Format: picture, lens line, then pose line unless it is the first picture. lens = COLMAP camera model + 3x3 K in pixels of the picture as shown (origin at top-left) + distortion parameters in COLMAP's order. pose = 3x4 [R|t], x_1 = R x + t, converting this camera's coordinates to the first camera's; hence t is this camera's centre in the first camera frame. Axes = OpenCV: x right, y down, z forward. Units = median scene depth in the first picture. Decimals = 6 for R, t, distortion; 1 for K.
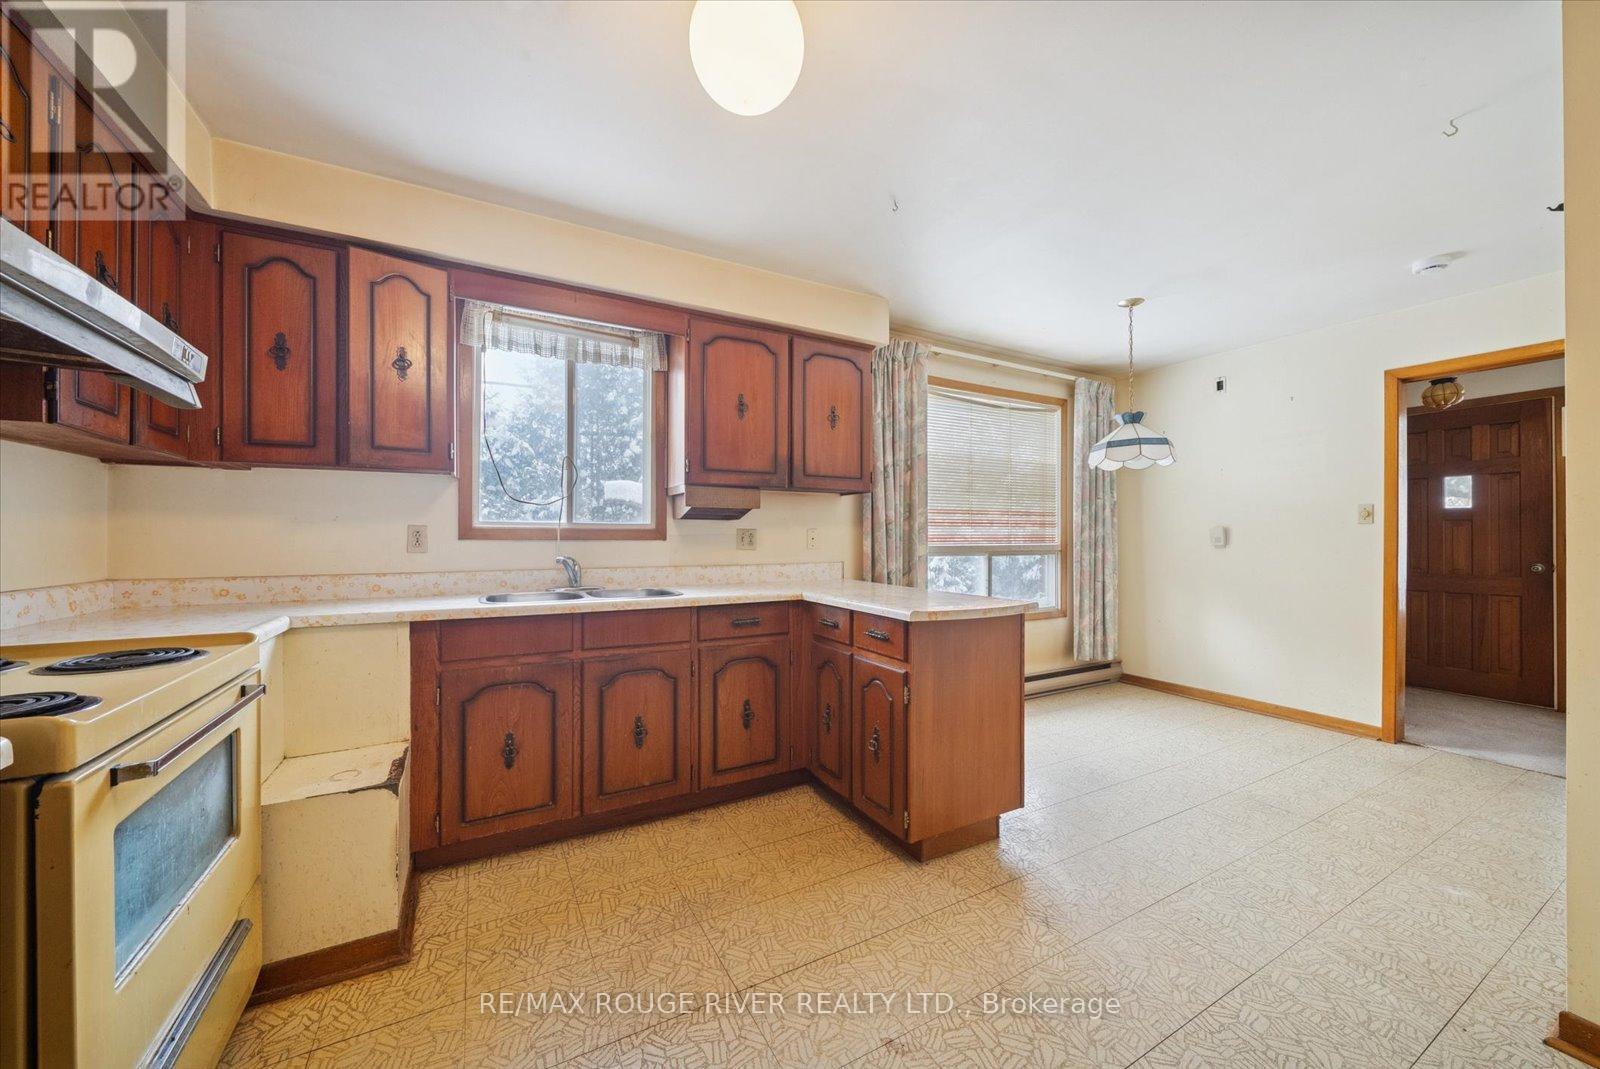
lens RADIAL K [[579.6, 0, 800.2], [0, 579.6, 536.6], [0, 0, 1]] dist [-0.001436, -0.000163]
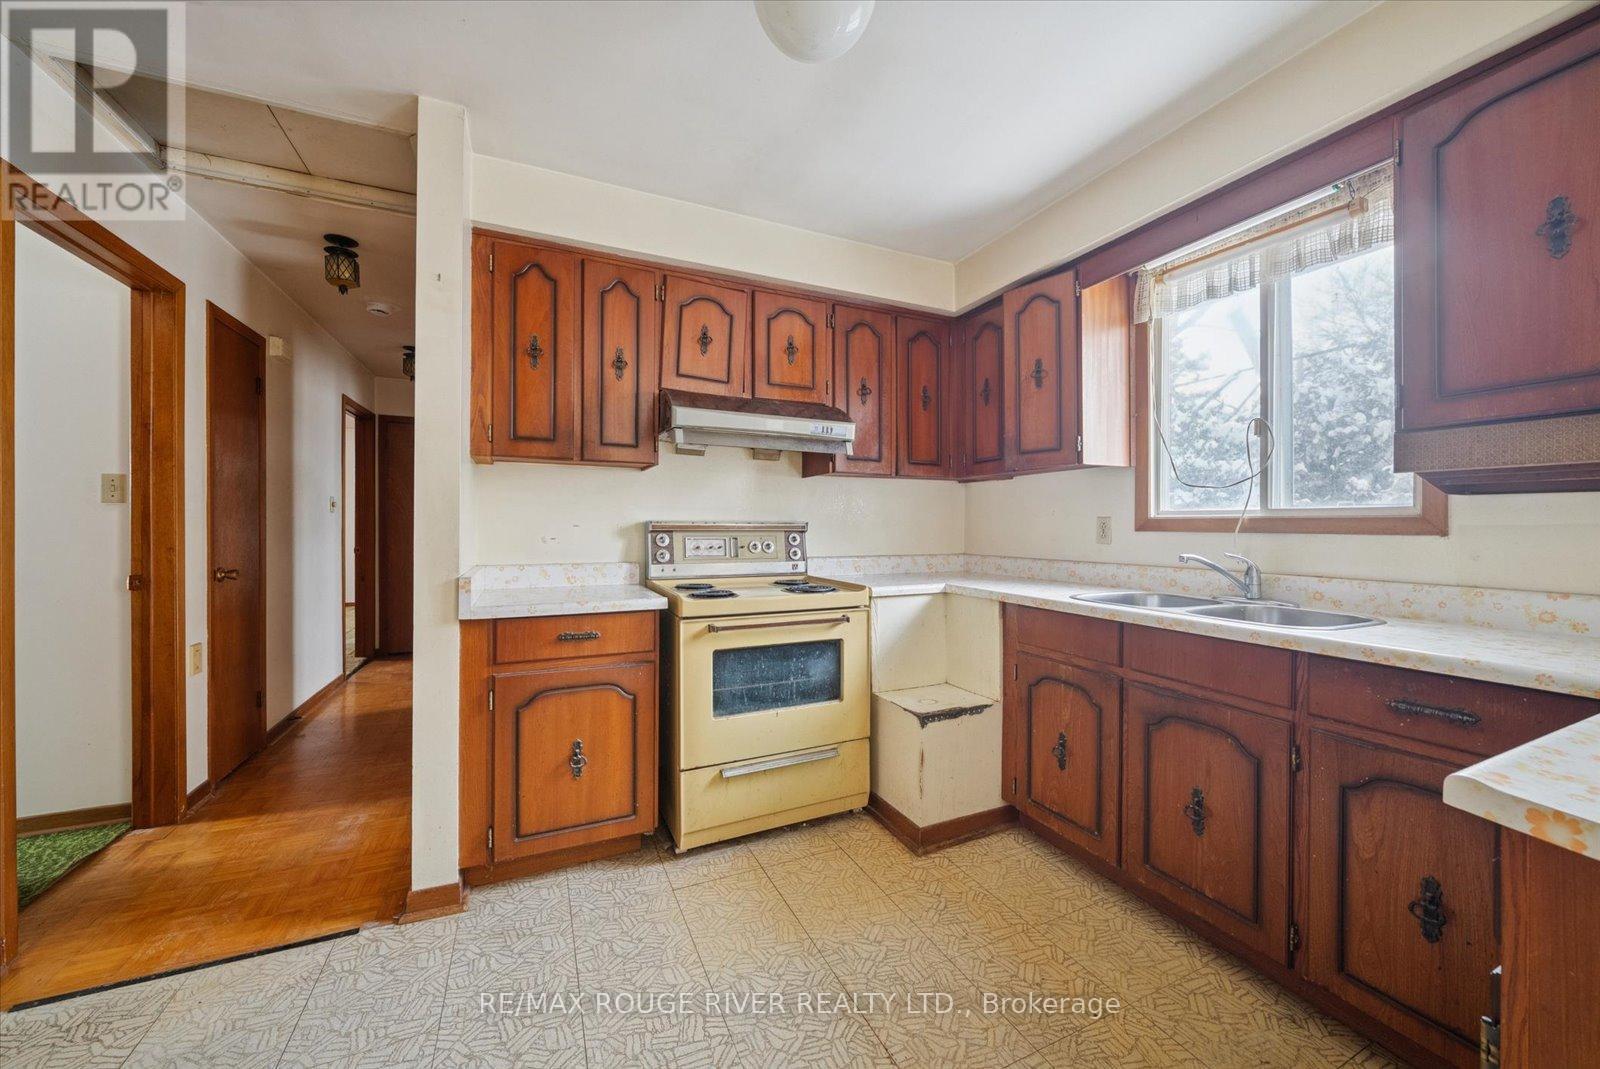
lens RADIAL K [[590.5, 0, 803.4], [0, 590.5, 528.4], [0, 0, 1]] dist [-0.011958, -0.000002]
pose [[-0.076819, 0.003157, -0.997040, 0.499957], [-0.001920, 0.999993, 0.003314, -0.002042], [0.997043, 0.002169, -0.076812, 0.644430]]
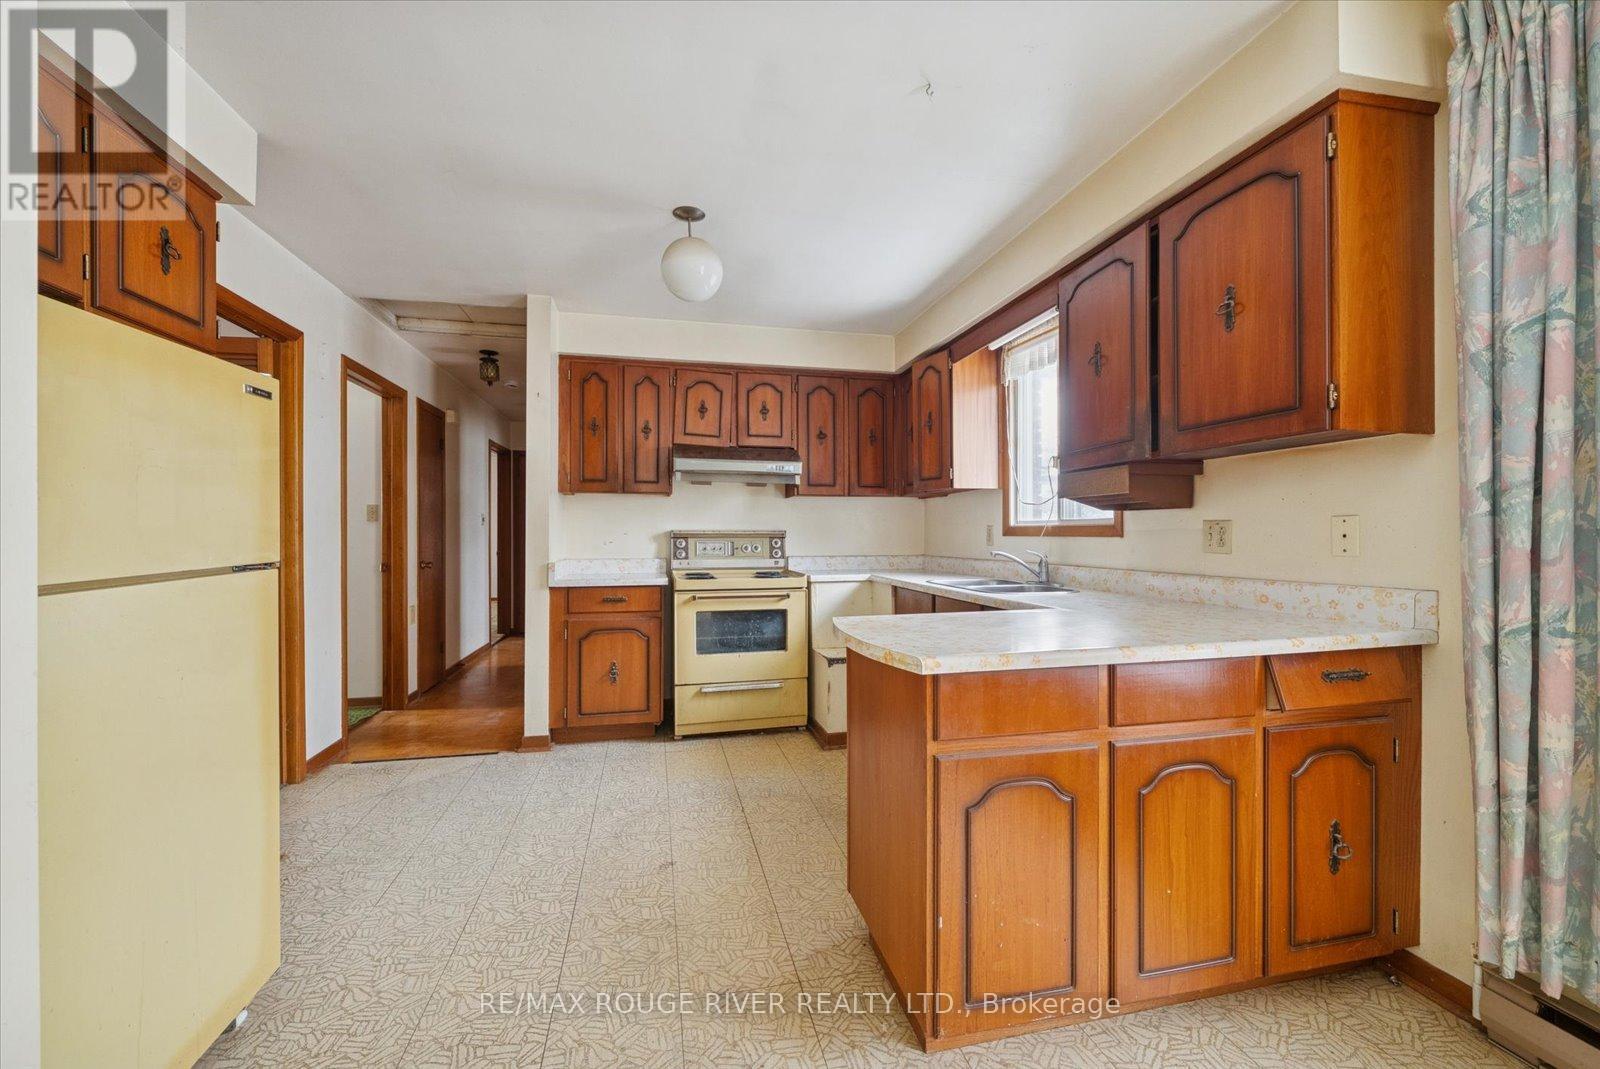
lens RADIAL K [[635.7, 0, 800.0], [0, 635.7, 534.5], [0, 0, 1]] dist [-0.017246, -0.000052]
pose [[-0.280970, -0.001249, -0.959716, 1.079392], [0.002081, 0.999996, -0.001911, 0.004144], [0.959714, -0.002534, -0.280966, 1.166861]]
